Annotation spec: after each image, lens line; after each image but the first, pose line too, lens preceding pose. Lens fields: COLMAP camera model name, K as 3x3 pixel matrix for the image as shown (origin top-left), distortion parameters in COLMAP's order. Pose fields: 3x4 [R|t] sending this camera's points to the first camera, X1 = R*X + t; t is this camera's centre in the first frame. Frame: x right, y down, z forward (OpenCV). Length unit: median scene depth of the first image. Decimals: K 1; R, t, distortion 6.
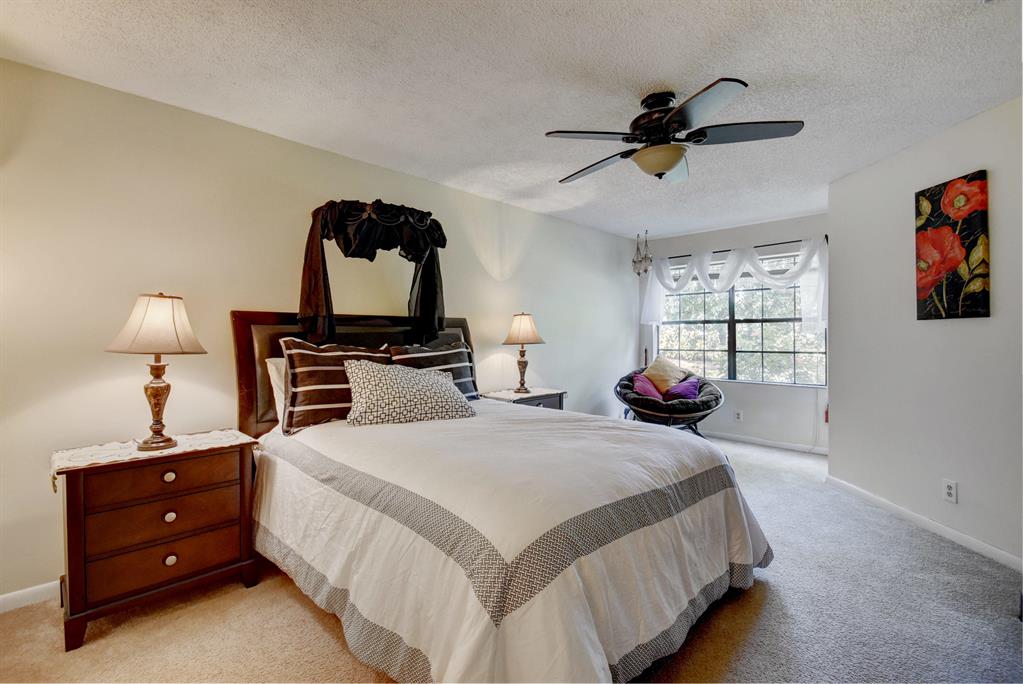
lens RADIAL K [[446.1, 0, 507.8], [0, 446.1, 339.0], [0, 0, 1]] dist [0.010359, -0.015921]
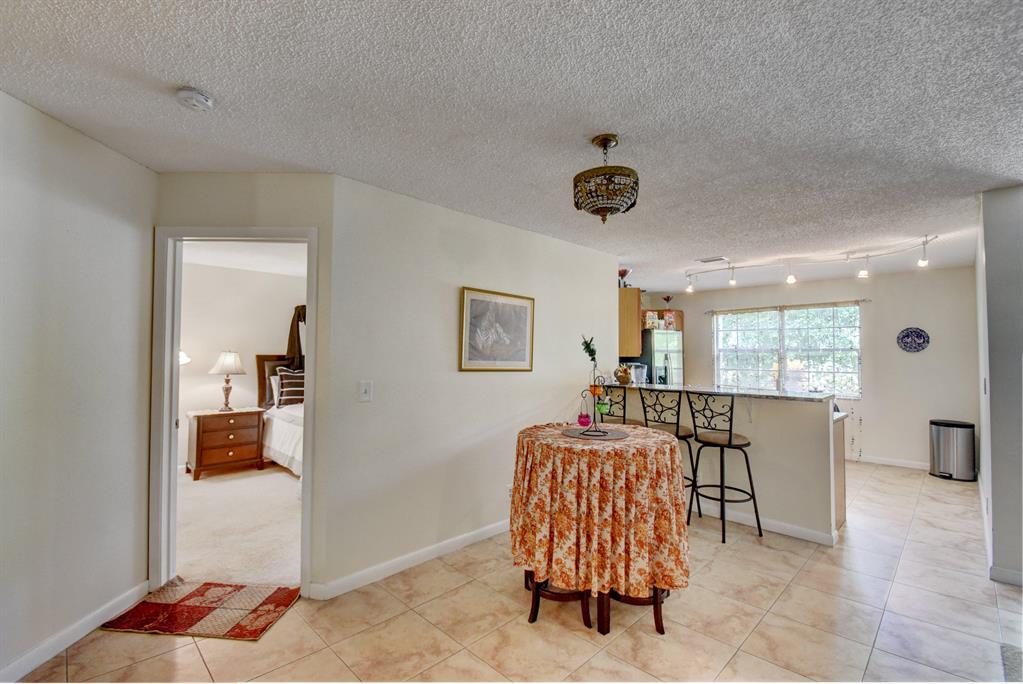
lens RADIAL K [[446.1, 0, 507.8], [0, 446.1, 339.0], [0, 0, 1]] dist [0.010359, -0.015921]
pose [[0.999783, 0.012251, -0.016843, 0.633578], [-0.012886, 0.999190, -0.038128, -0.066998], [0.016362, 0.038336, 0.999131, -1.135519]]
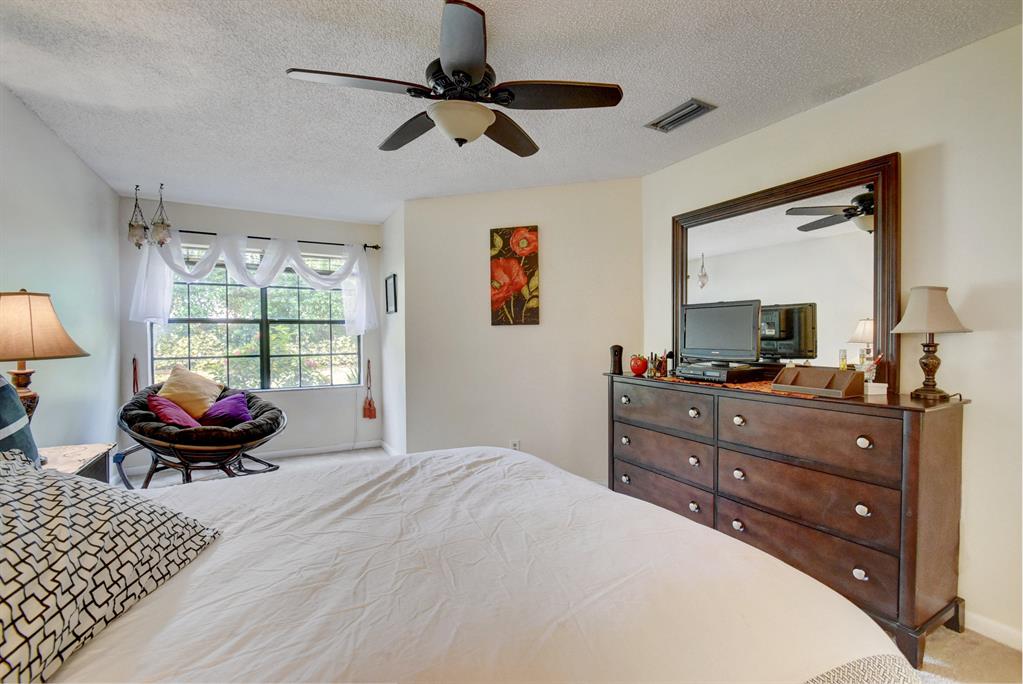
lens RADIAL K [[446.1, 0, 507.8], [0, 446.1, 339.0], [0, 0, 1]] dist [0.010359, -0.015921]
pose [[0.303745, -0.007244, 0.952726, -0.382165], [0.012130, 0.999919, 0.003735, -0.007244], [-0.952676, 0.010422, 0.303809, 0.622562]]
